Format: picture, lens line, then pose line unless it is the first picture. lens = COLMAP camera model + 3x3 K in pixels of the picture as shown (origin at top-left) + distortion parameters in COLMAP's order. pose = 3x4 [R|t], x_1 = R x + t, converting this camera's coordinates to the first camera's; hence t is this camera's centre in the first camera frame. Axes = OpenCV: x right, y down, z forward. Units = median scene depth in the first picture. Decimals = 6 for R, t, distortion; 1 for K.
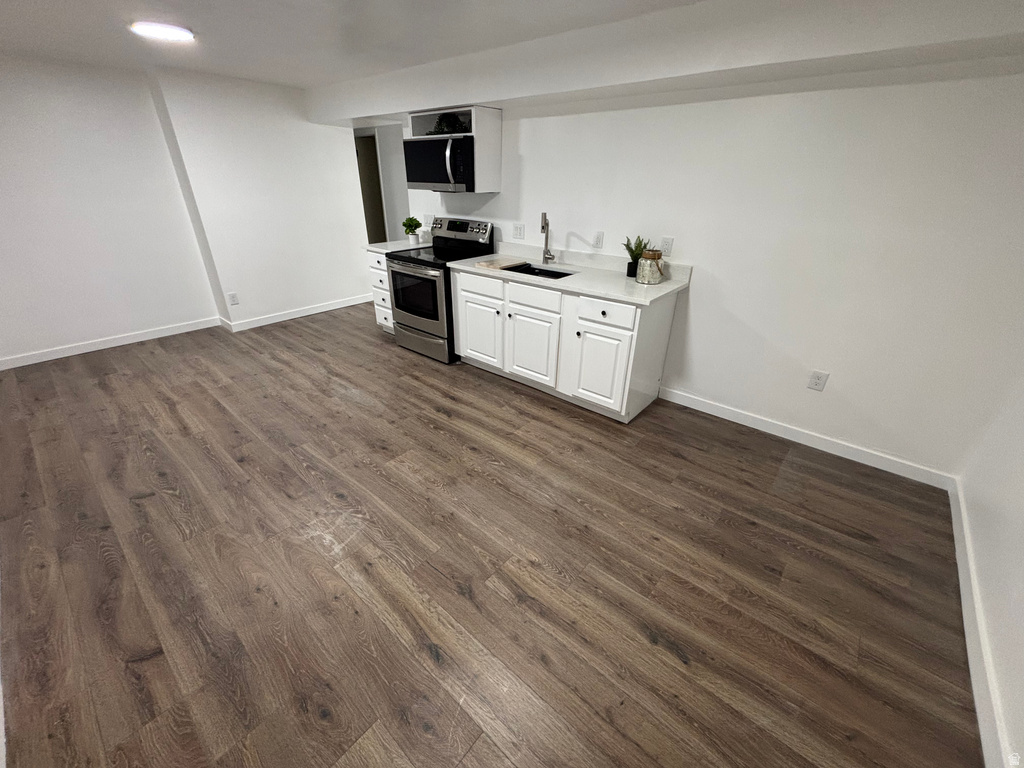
lens RADIAL K [[413.4, 0, 512.1], [0, 413.4, 384.3], [0, 0, 1]] dist [-0.000260, -0.001538]
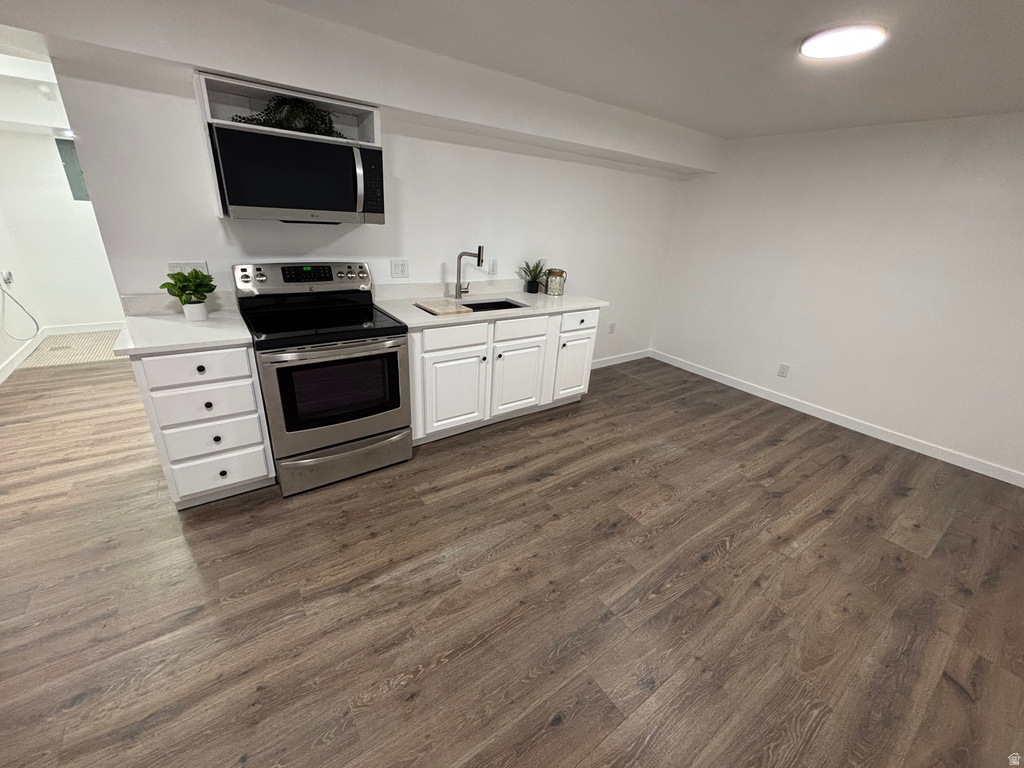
lens RADIAL K [[413.4, 0, 511.2], [0, 413.4, 381.2], [0, 0, 1]] dist [-0.000260, -0.001538]
pose [[0.245311, -0.360549, 0.899904, -0.956975], [0.381039, 0.889418, 0.252478, -0.381916], [-0.891421, 0.280963, 0.355568, 0.744701]]
